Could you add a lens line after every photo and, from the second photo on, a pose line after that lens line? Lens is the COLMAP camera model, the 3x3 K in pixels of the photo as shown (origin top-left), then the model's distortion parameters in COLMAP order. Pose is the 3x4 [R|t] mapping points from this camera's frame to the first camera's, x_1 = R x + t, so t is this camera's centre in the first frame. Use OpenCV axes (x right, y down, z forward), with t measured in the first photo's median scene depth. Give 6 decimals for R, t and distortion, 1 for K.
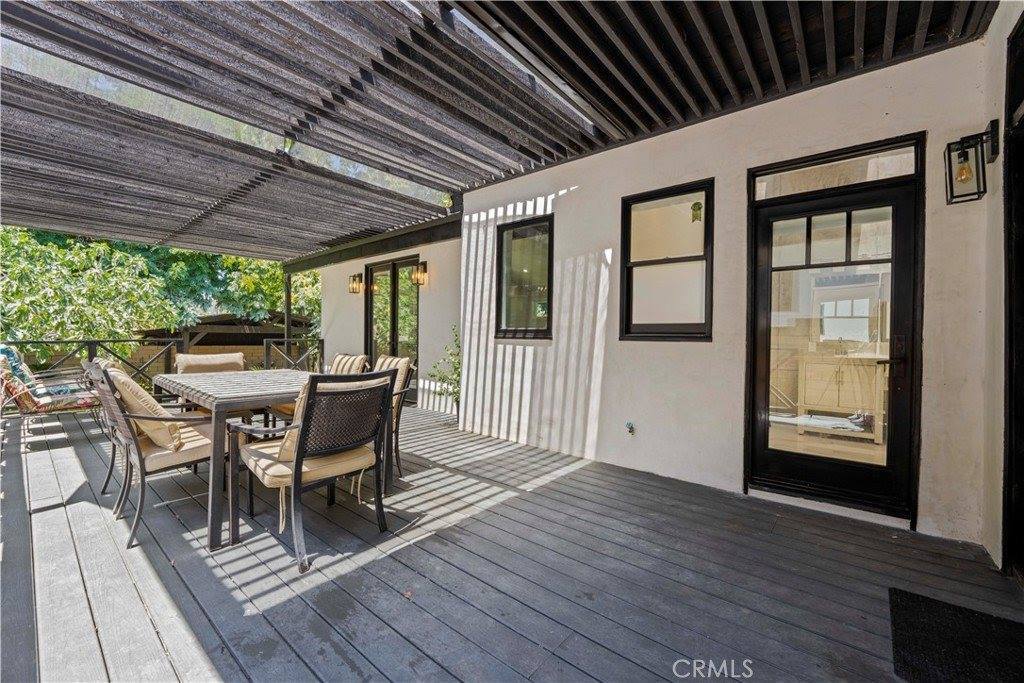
lens RADIAL K [[415.8, 0, 517.9], [0, 415.8, 339.0], [0, 0, 1]] dist [0.000970, -0.000938]
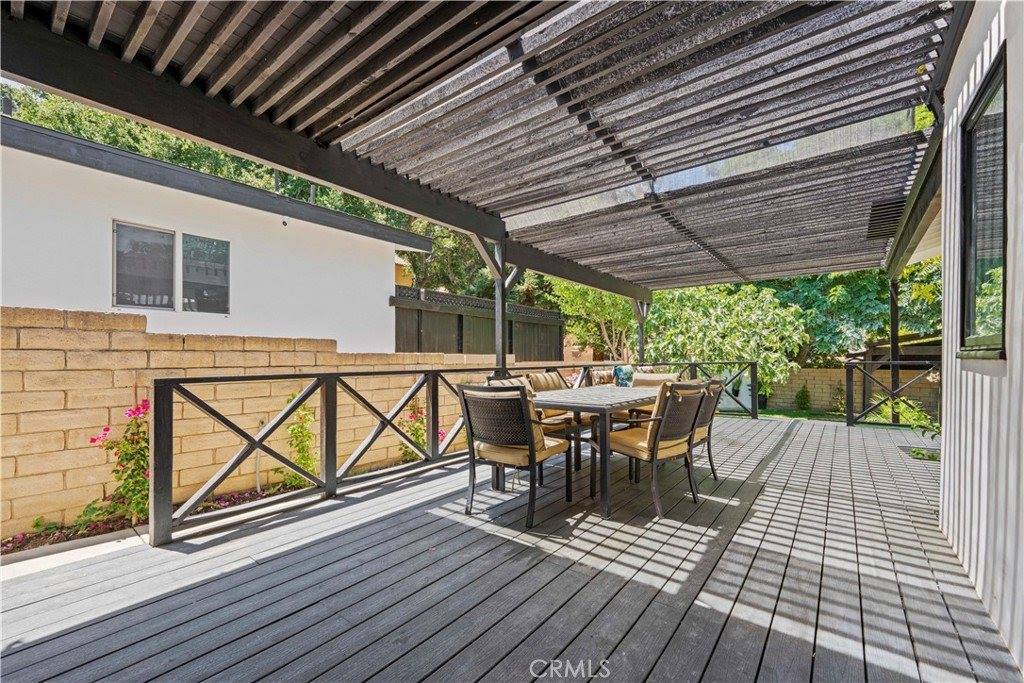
lens RADIAL K [[415.8, 0, 507.2], [0, 415.8, 358.5], [0, 0, 1]] dist [0.000970, -0.000938]
pose [[0.023911, -0.010359, -0.999660, 0.583458], [-0.001301, 0.999945, -0.010393, 0.007244], [0.999713, 0.001549, 0.023896, 0.638853]]
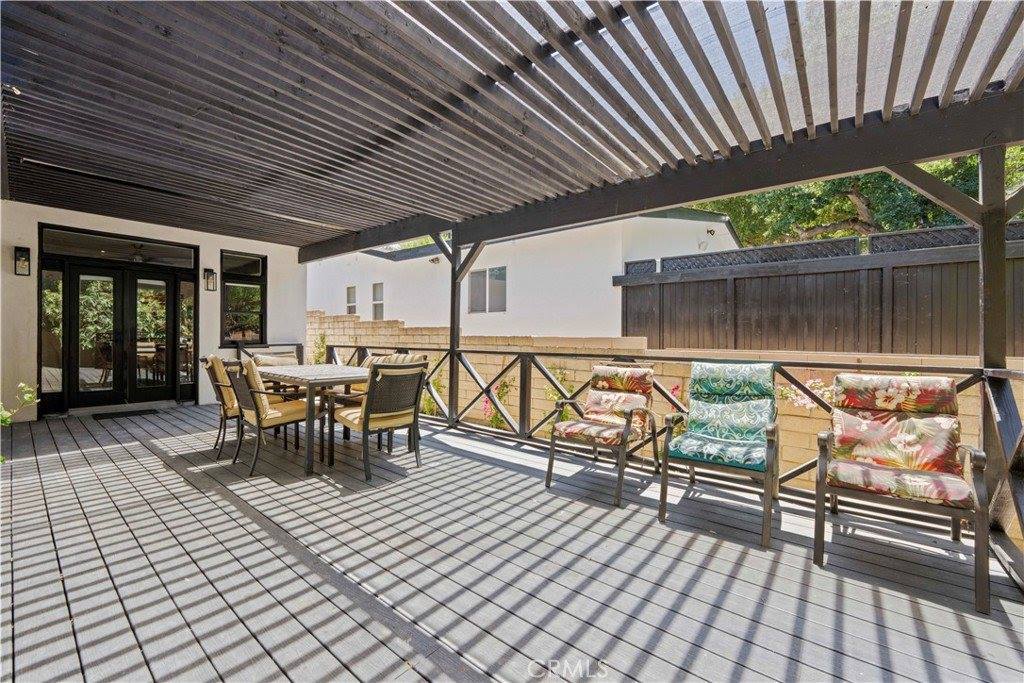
lens RADIAL K [[415.8, 0, 502.8], [0, 415.8, 339.8], [0, 0, 1]] dist [0.000970, -0.000938]
pose [[-0.999673, -0.023893, -0.009068, -1.068108], [-0.023961, 0.999685, 0.007447, -0.027593], [0.008887, 0.007662, -0.999931, 2.186765]]
